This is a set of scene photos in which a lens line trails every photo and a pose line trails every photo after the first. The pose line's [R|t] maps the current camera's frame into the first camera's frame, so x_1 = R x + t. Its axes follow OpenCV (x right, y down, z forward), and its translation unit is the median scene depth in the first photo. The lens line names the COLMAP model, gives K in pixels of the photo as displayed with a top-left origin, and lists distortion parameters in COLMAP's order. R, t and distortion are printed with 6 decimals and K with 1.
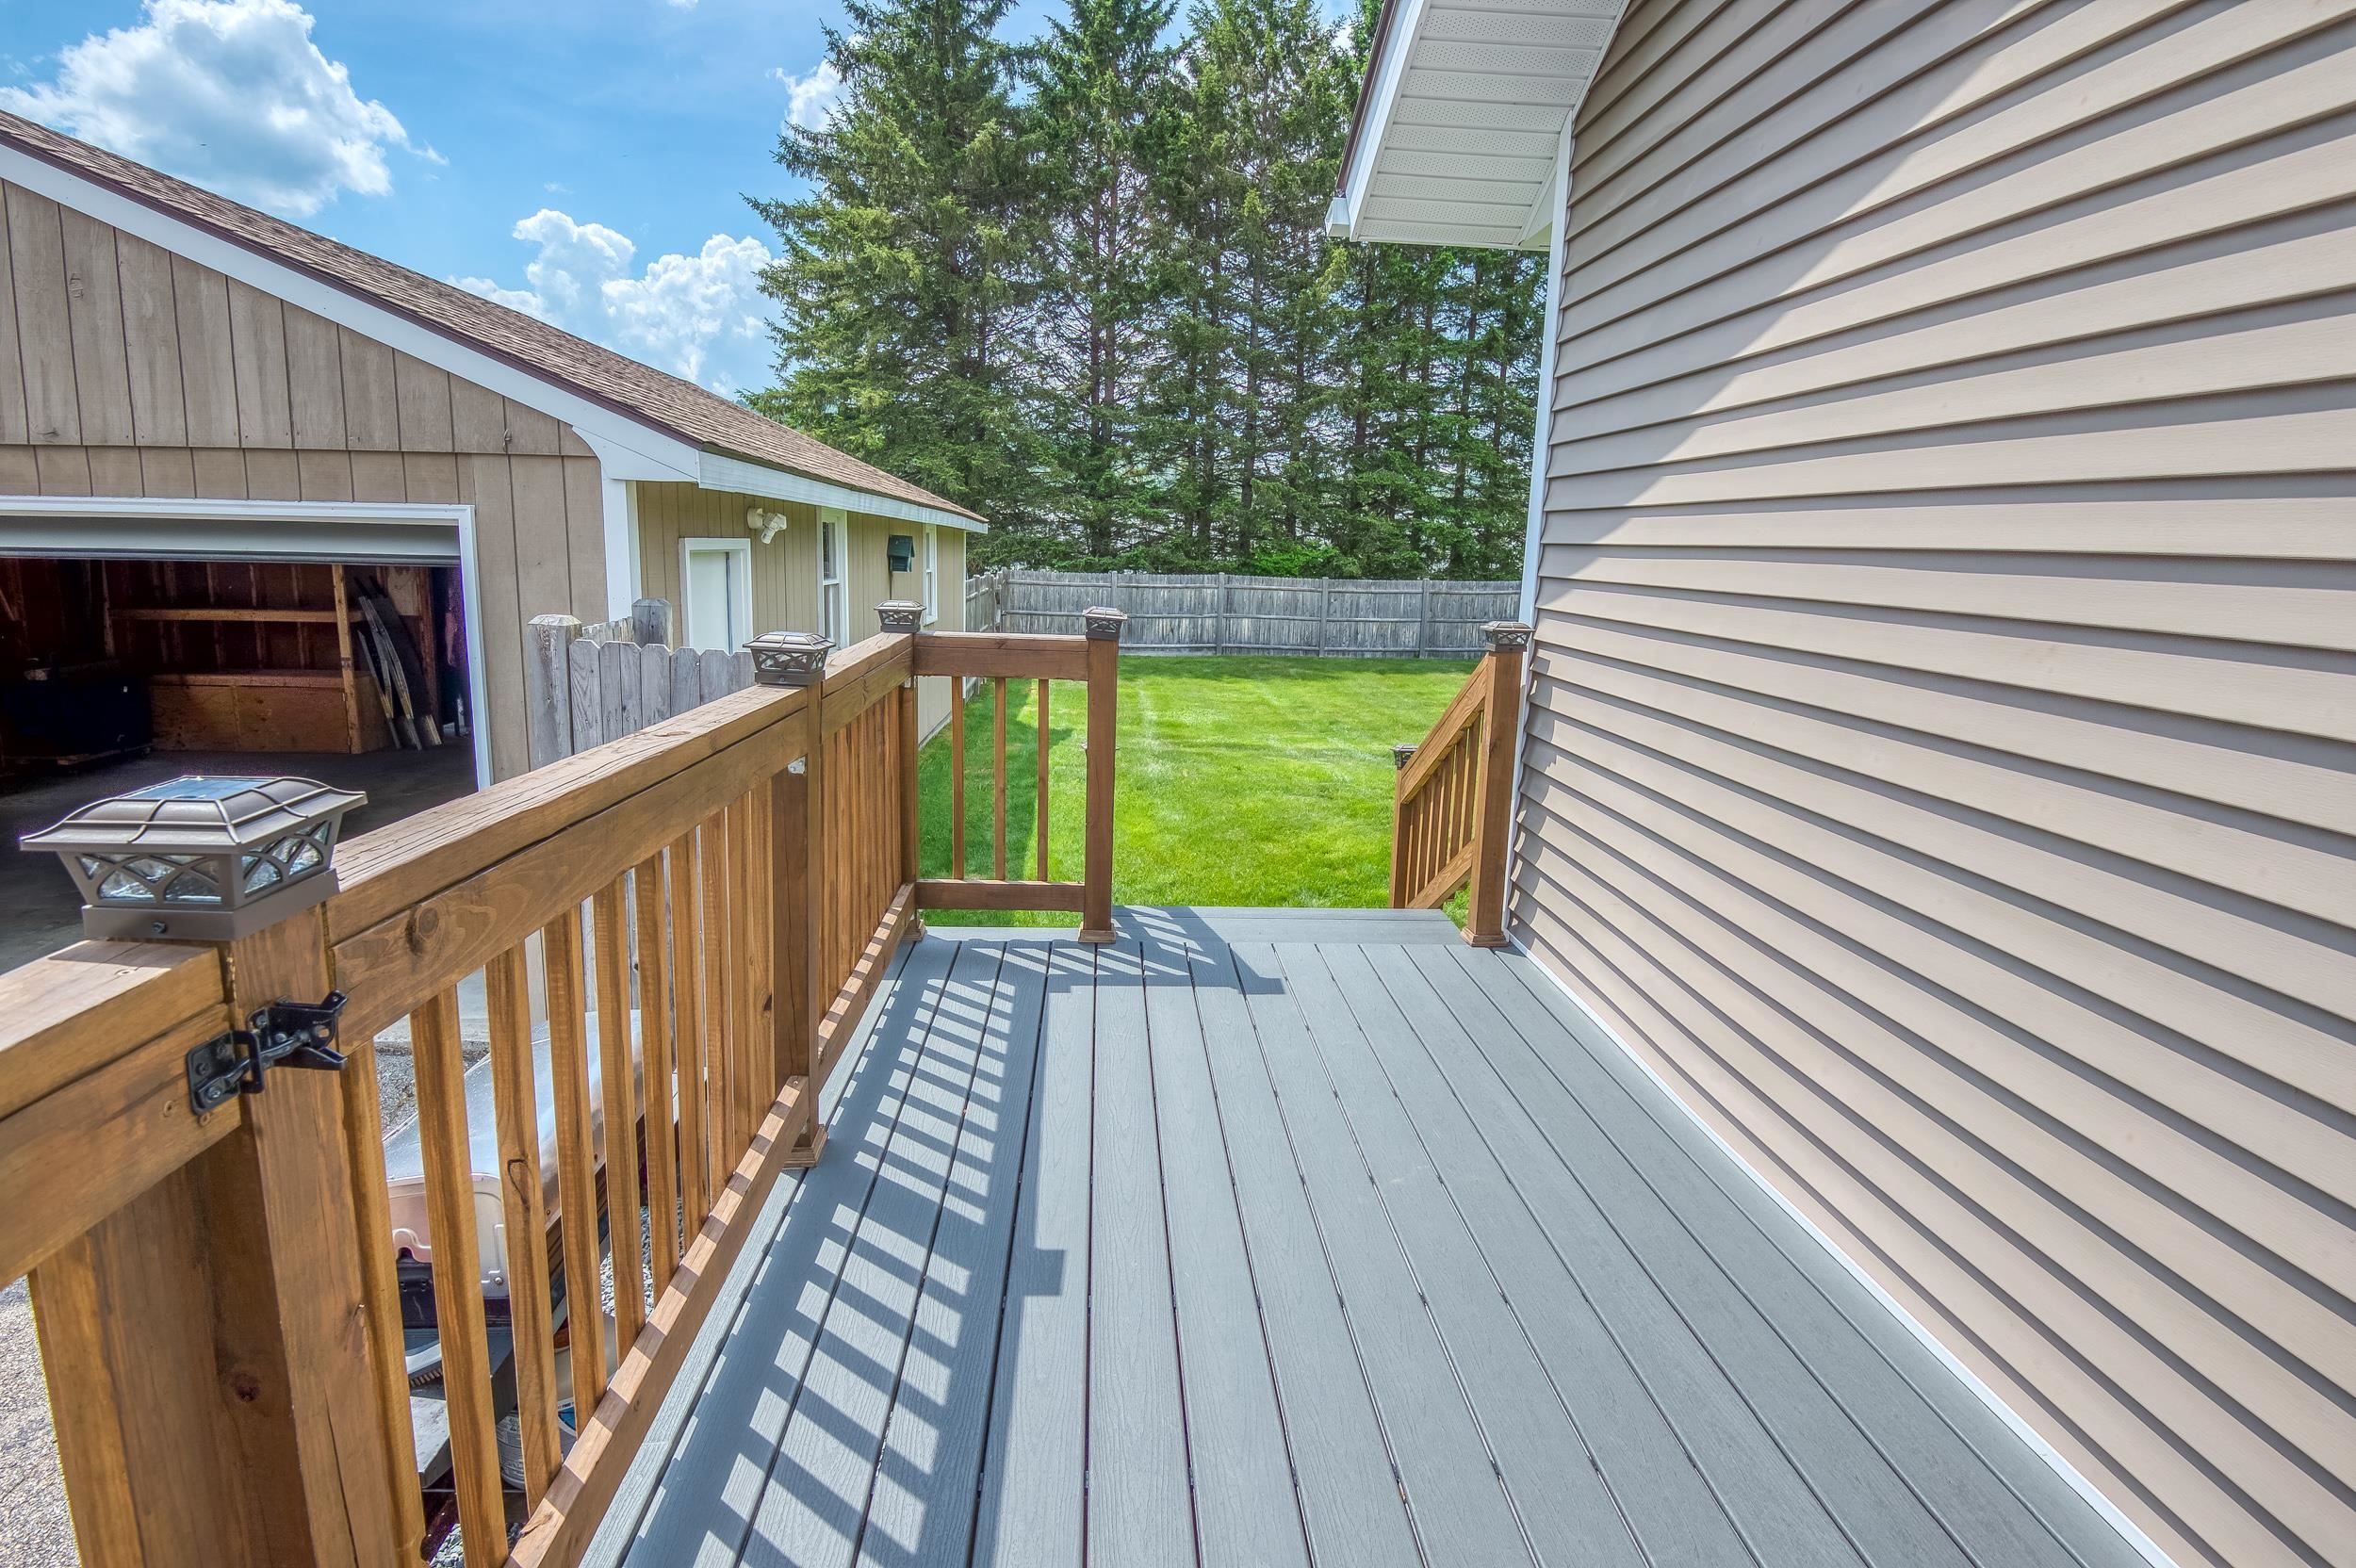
lens RADIAL K [[1182.6, 0, 1178.0], [0, 1182.6, 784.0], [0, 0, 1]] dist [-0.041026, -0.001363]
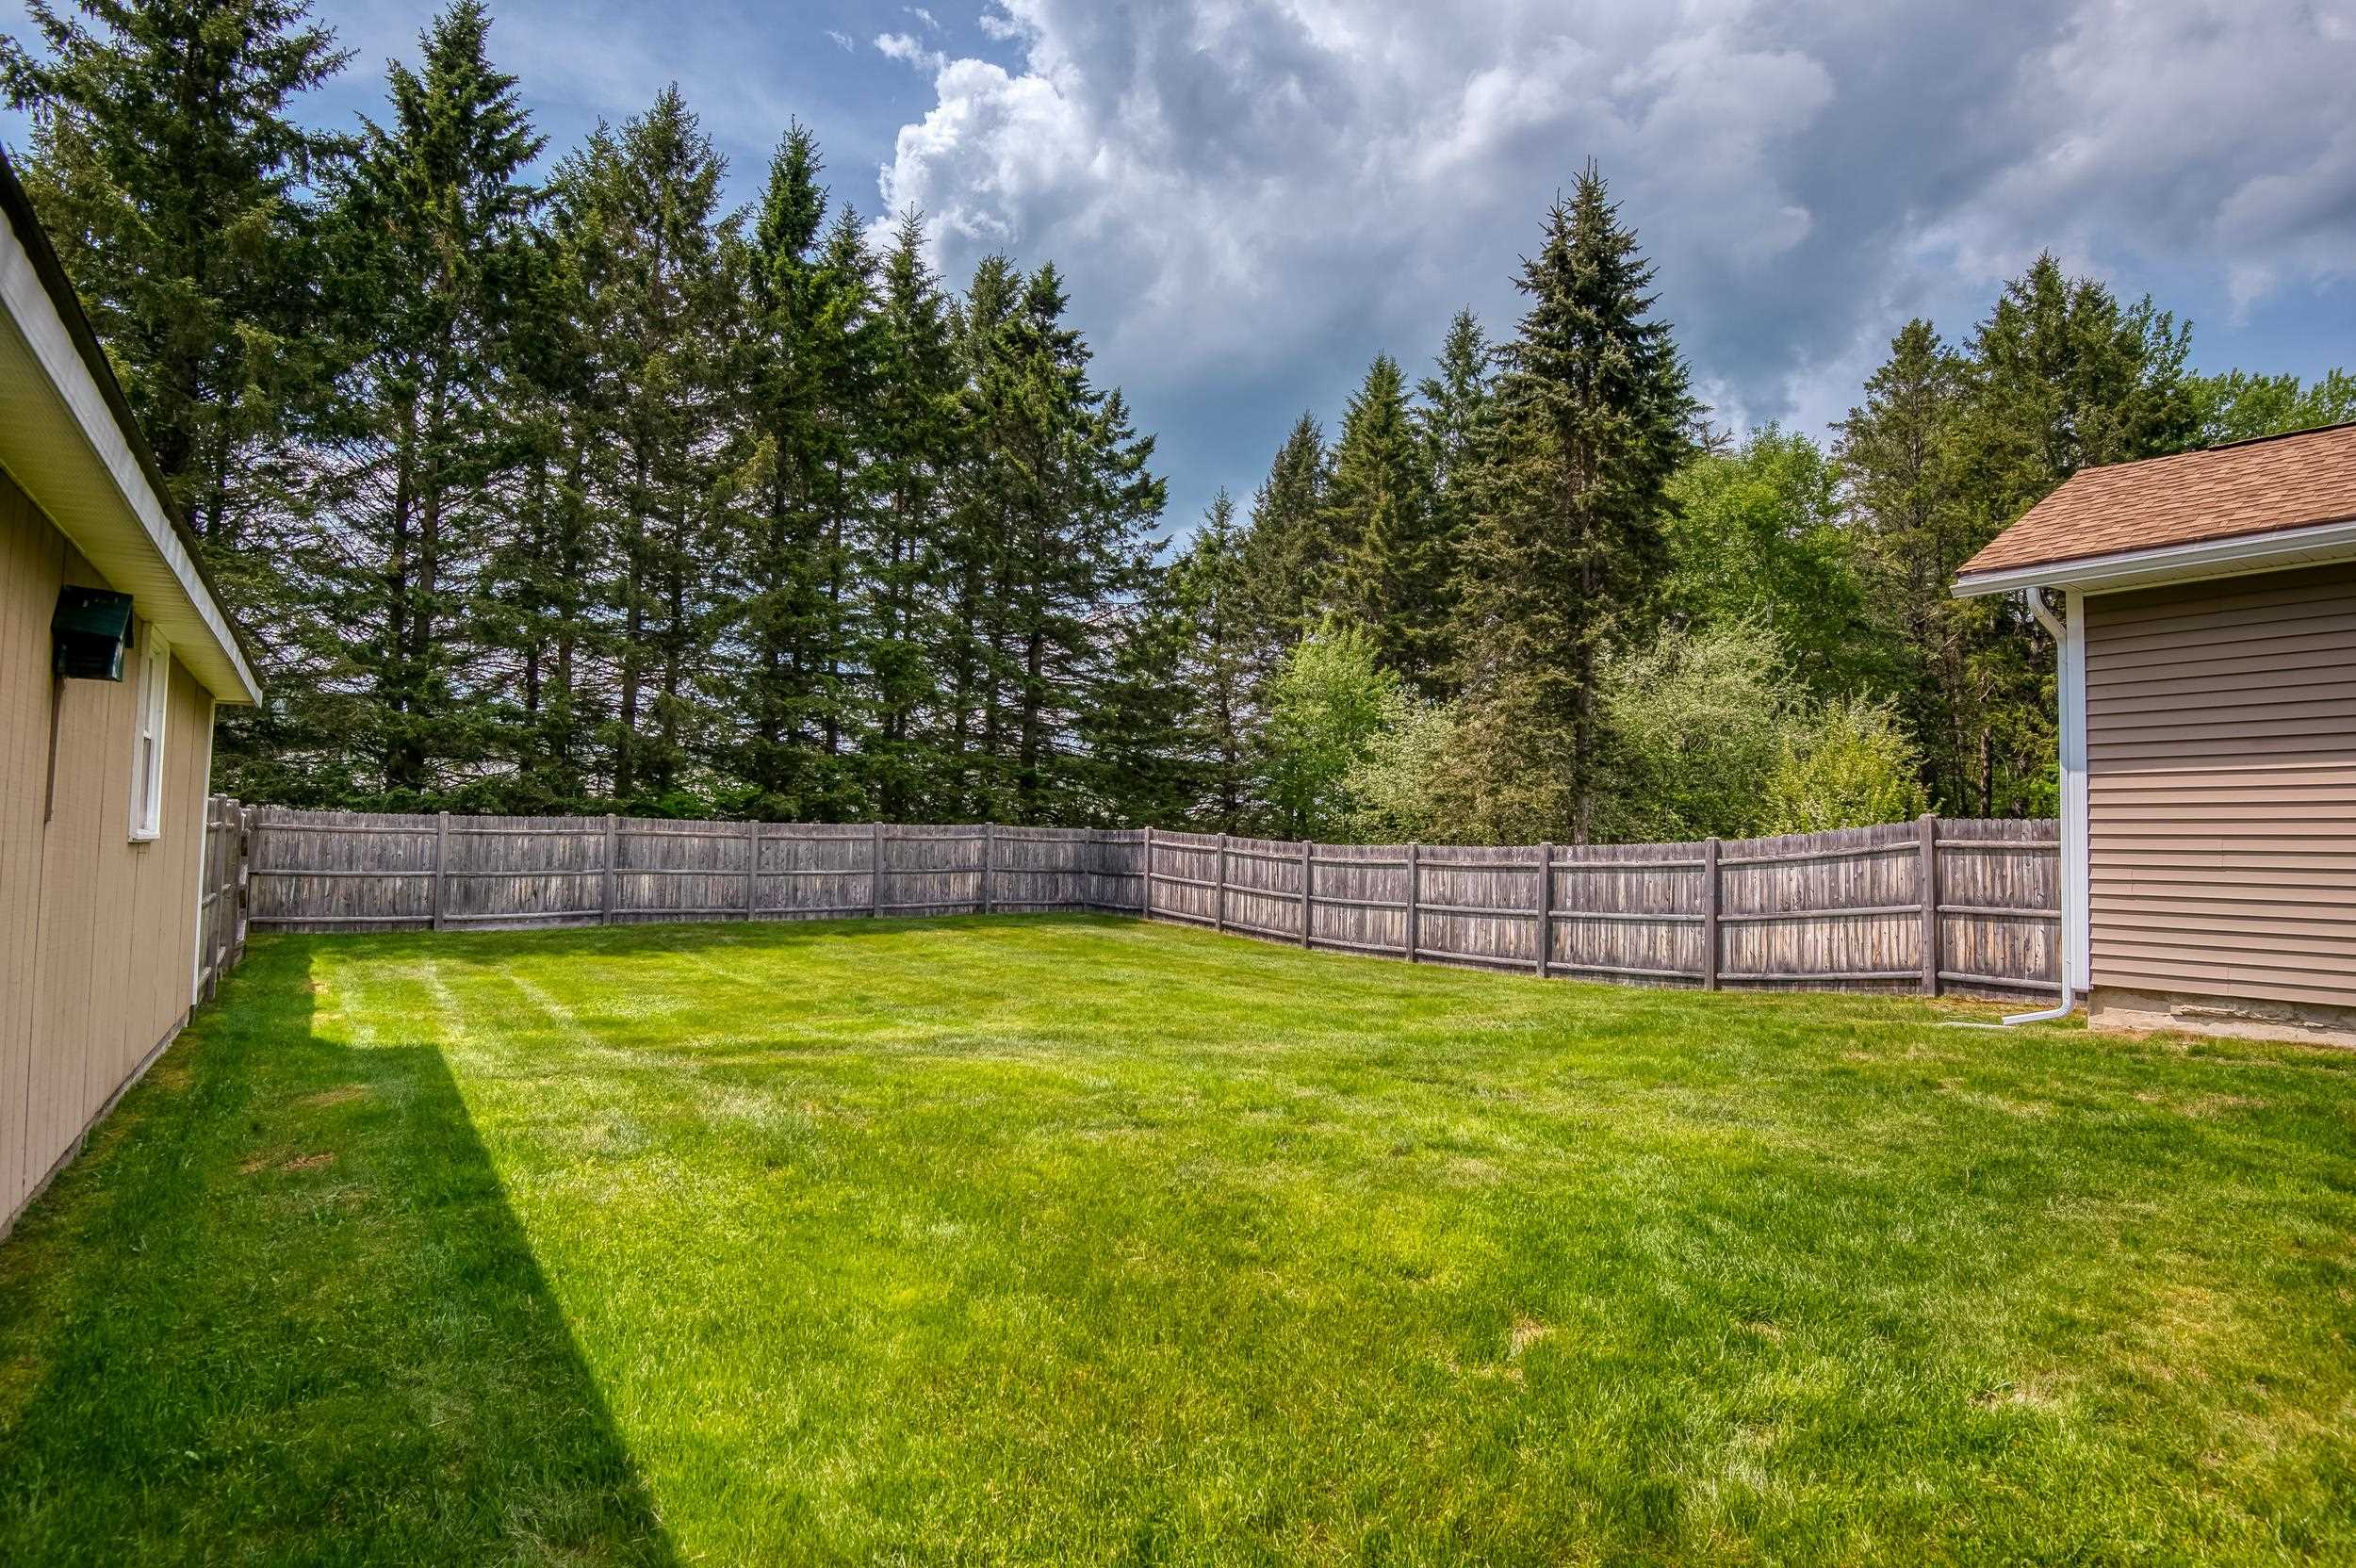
lens RADIAL K [[1182.6, 0, 1178.0], [0, 1182.6, 784.0], [0, 0, 1]] dist [-0.041026, -0.001363]
pose [[0.846436, 0.015659, 0.532260, -0.052012], [0.107840, 0.973813, -0.200145, -0.011465], [-0.521456, 0.226808, 0.822582, 0.201855]]
